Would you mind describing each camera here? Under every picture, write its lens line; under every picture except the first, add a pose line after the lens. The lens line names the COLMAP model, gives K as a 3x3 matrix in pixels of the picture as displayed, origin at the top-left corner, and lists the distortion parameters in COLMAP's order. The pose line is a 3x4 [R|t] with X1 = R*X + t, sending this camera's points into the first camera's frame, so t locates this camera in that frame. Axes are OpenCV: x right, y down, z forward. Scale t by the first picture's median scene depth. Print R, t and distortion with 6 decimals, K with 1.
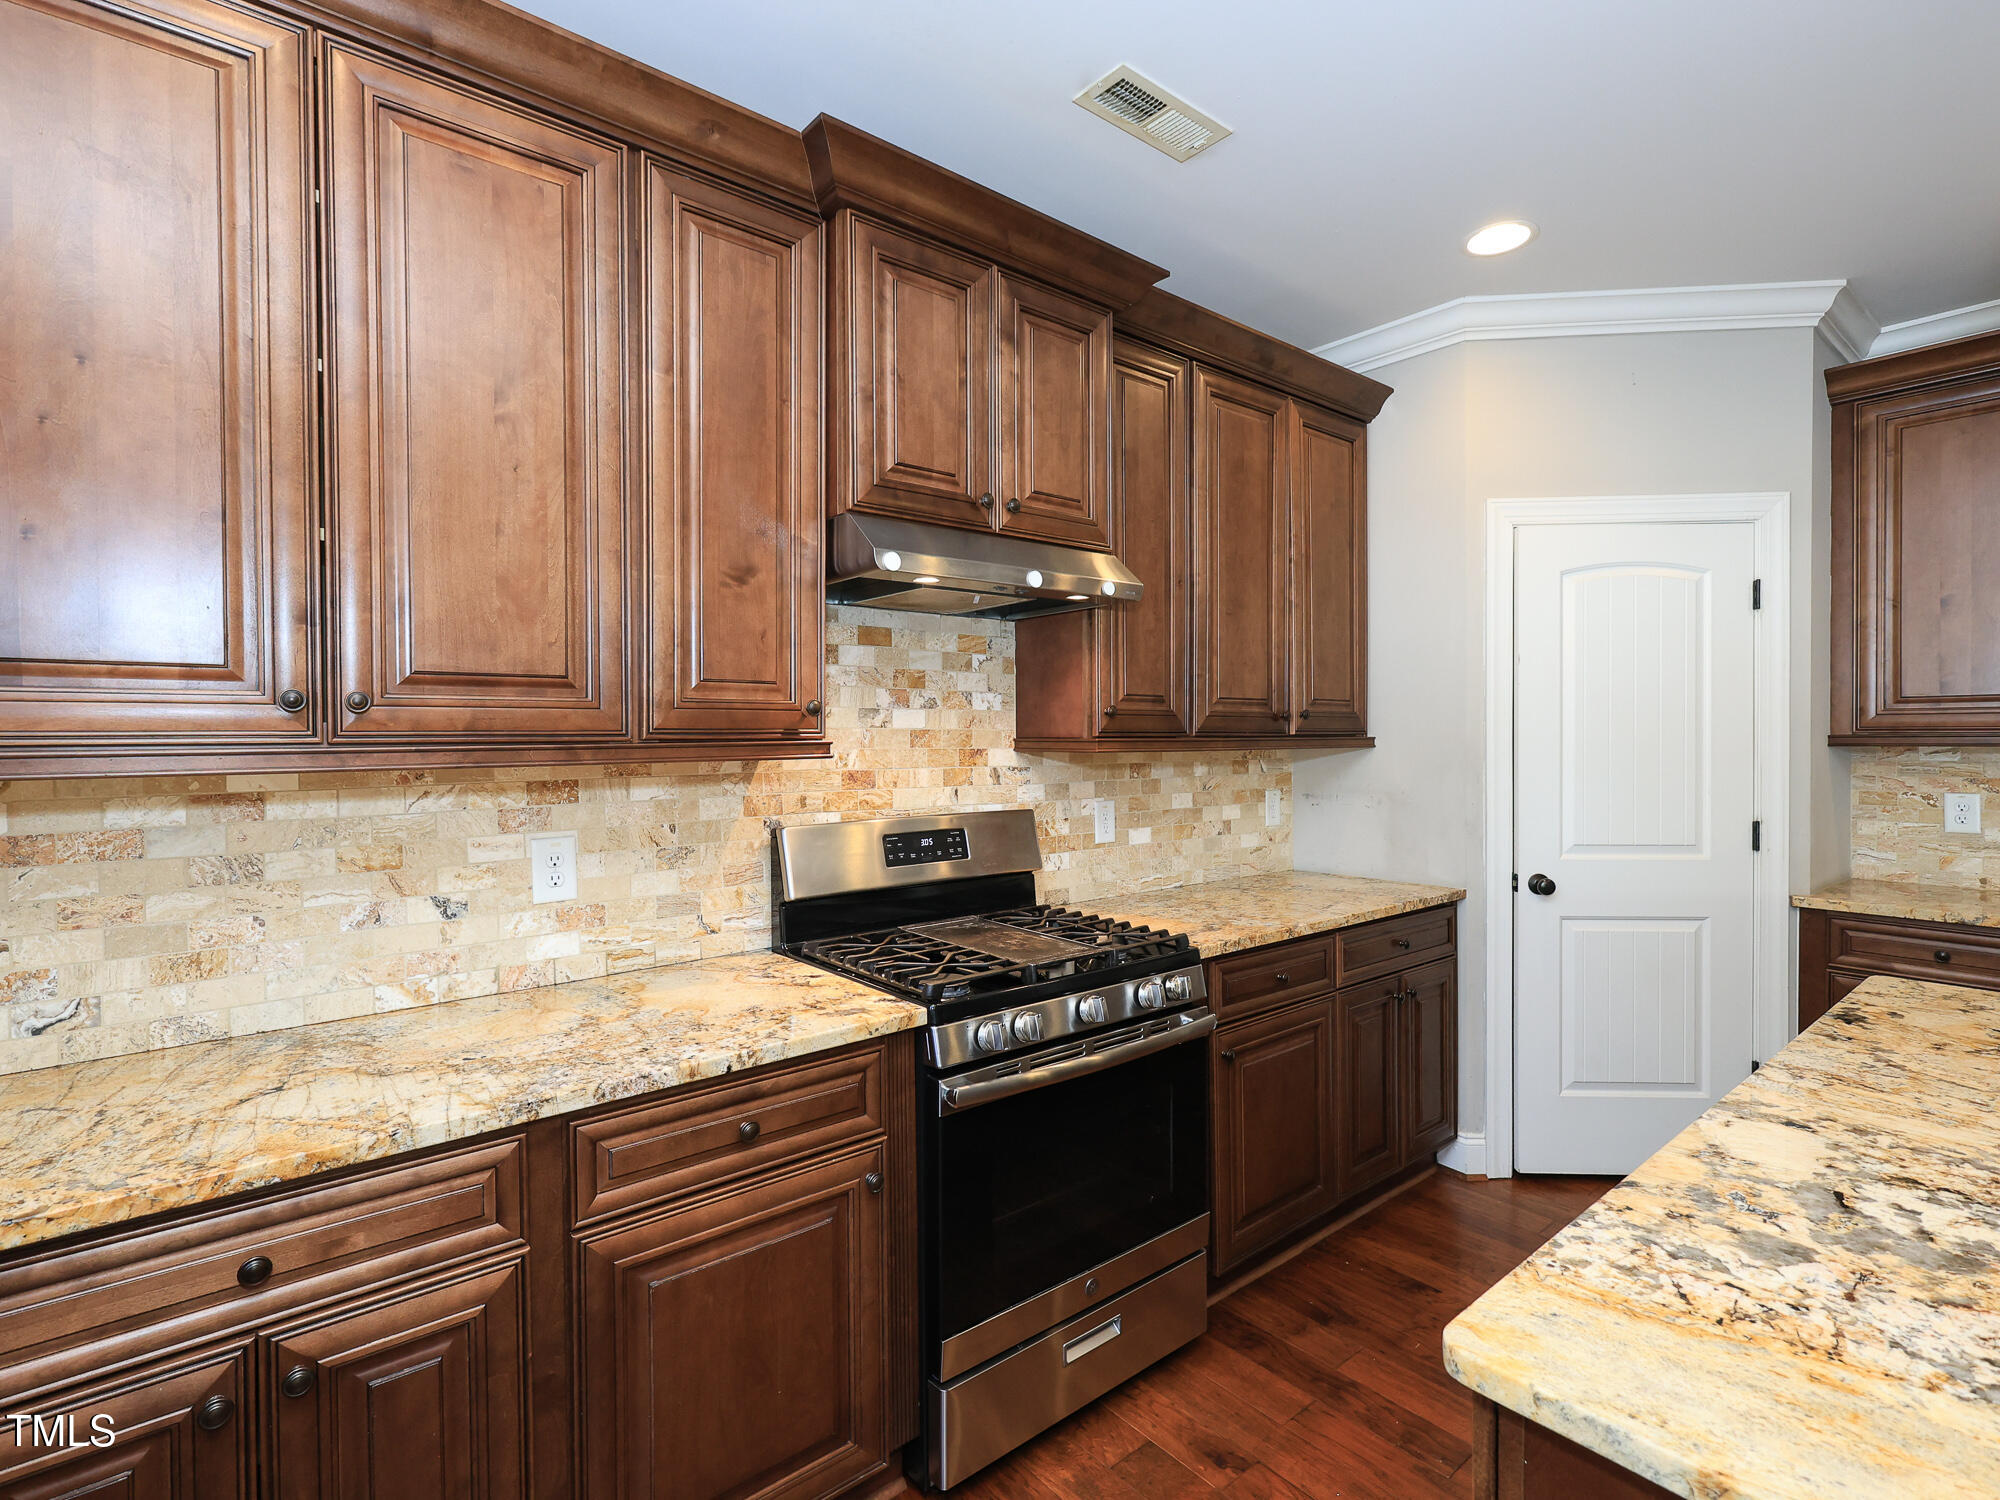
lens RADIAL K [[992.3, 0, 1009.4], [0, 992.3, 745.9], [0, 0, 1]] dist [0.000839, -0.000600]
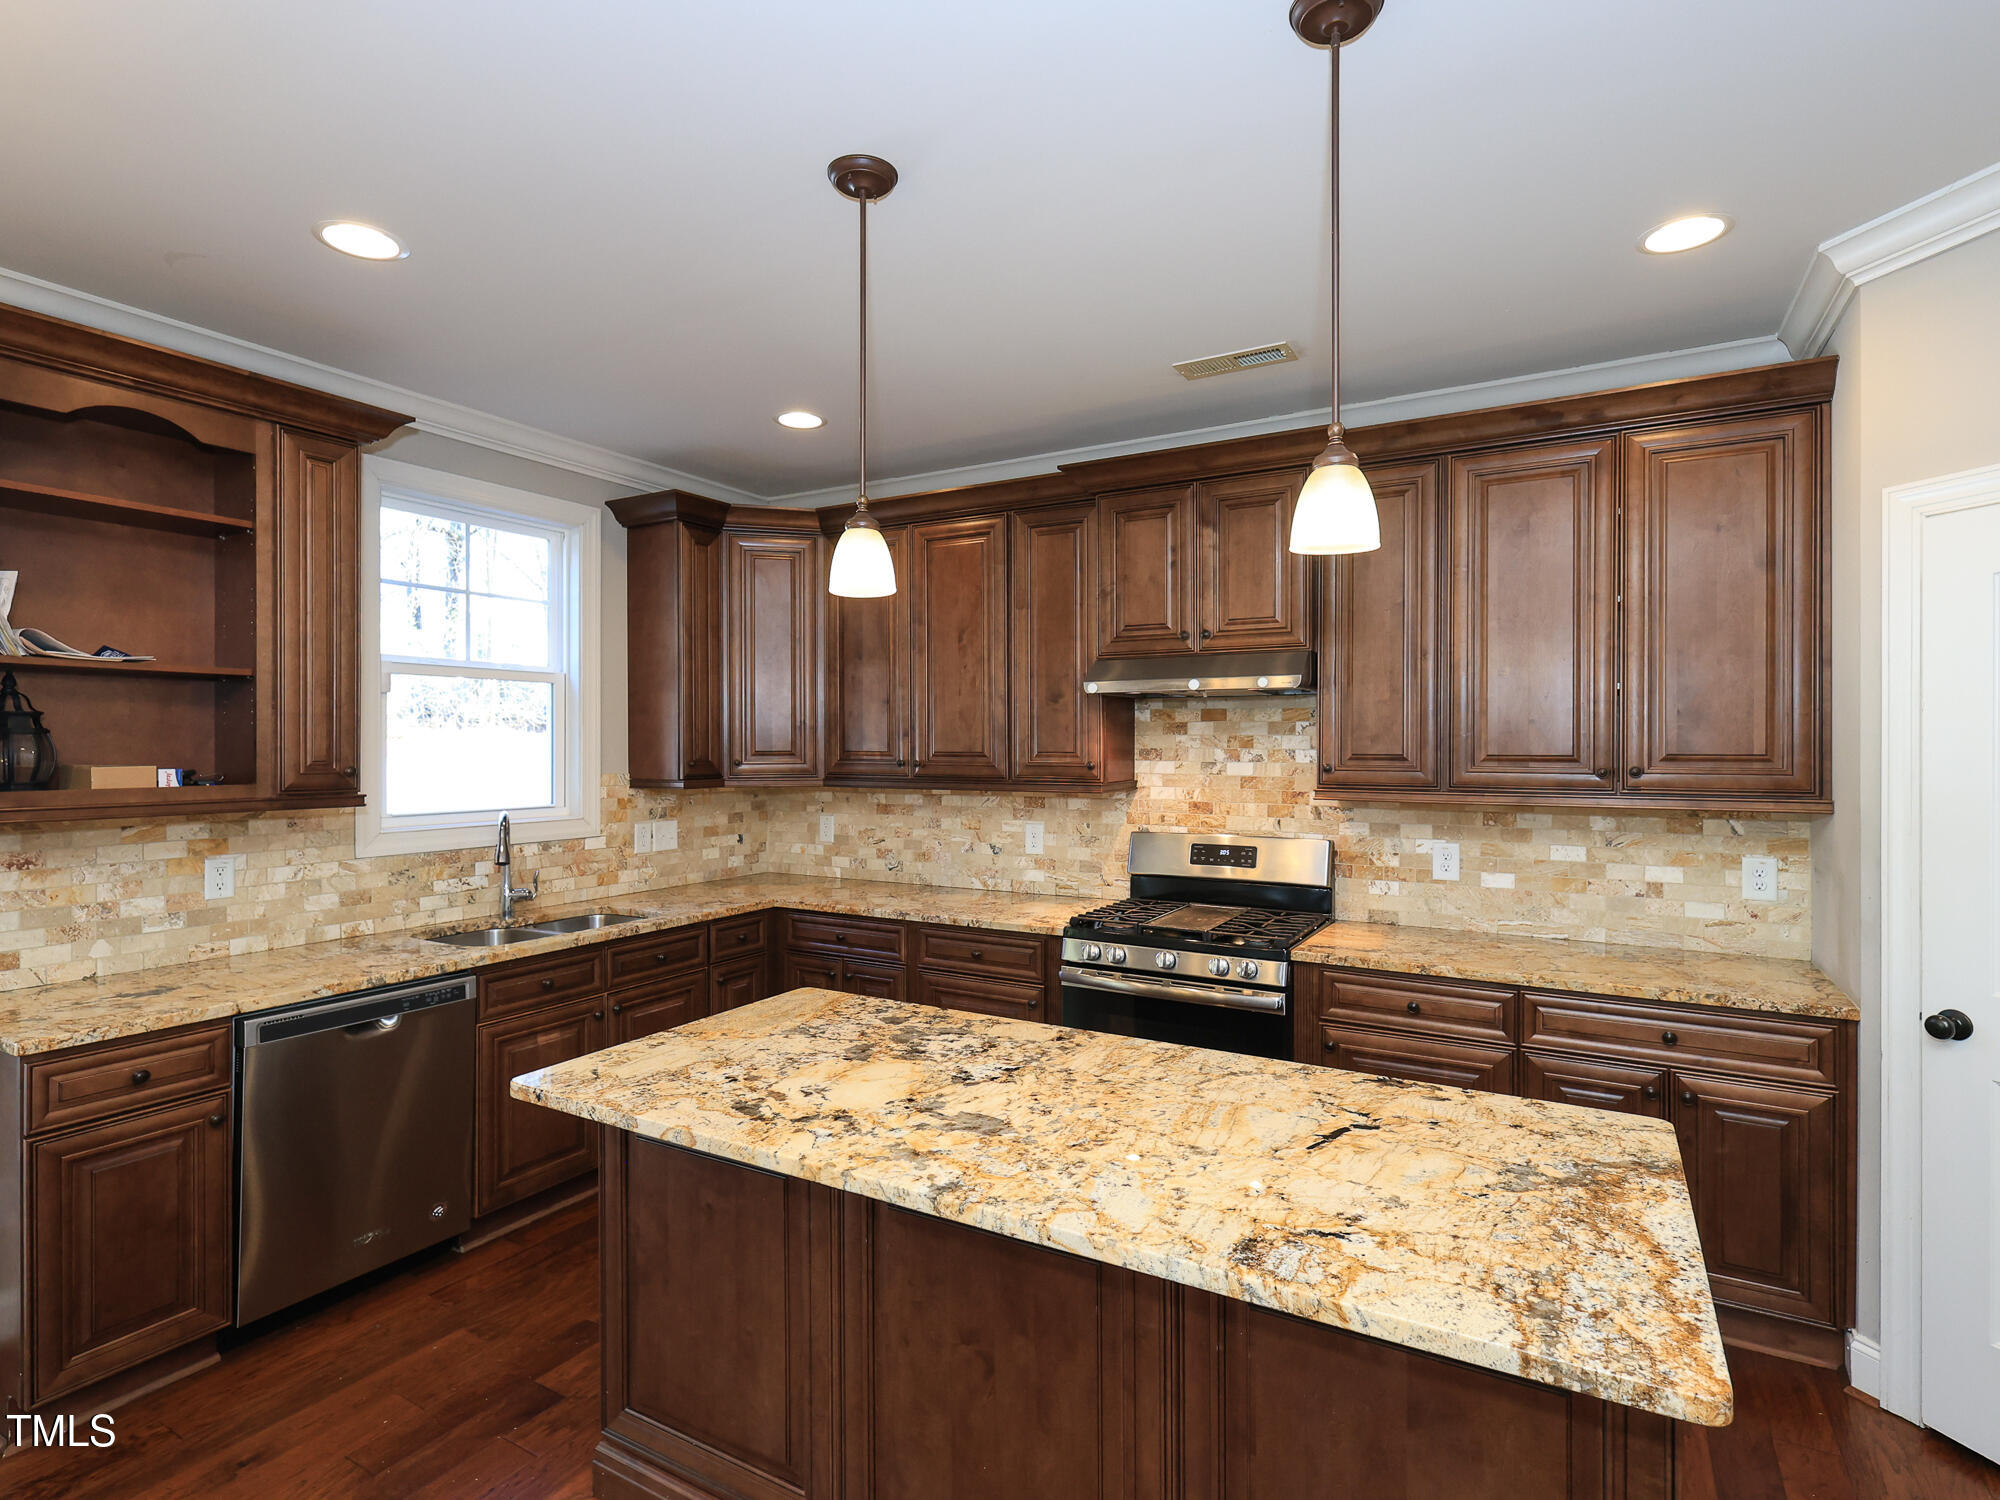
lens RADIAL K [[992.3, 0, 988.8], [0, 992.3, 754.1], [0, 0, 1]] dist [0.000839, -0.000600]
pose [[0.351149, 0.018544, -0.936136, 1.359870], [-0.012071, 0.999810, 0.015277, -0.079768], [0.936242, 0.005936, 0.351306, 0.158215]]
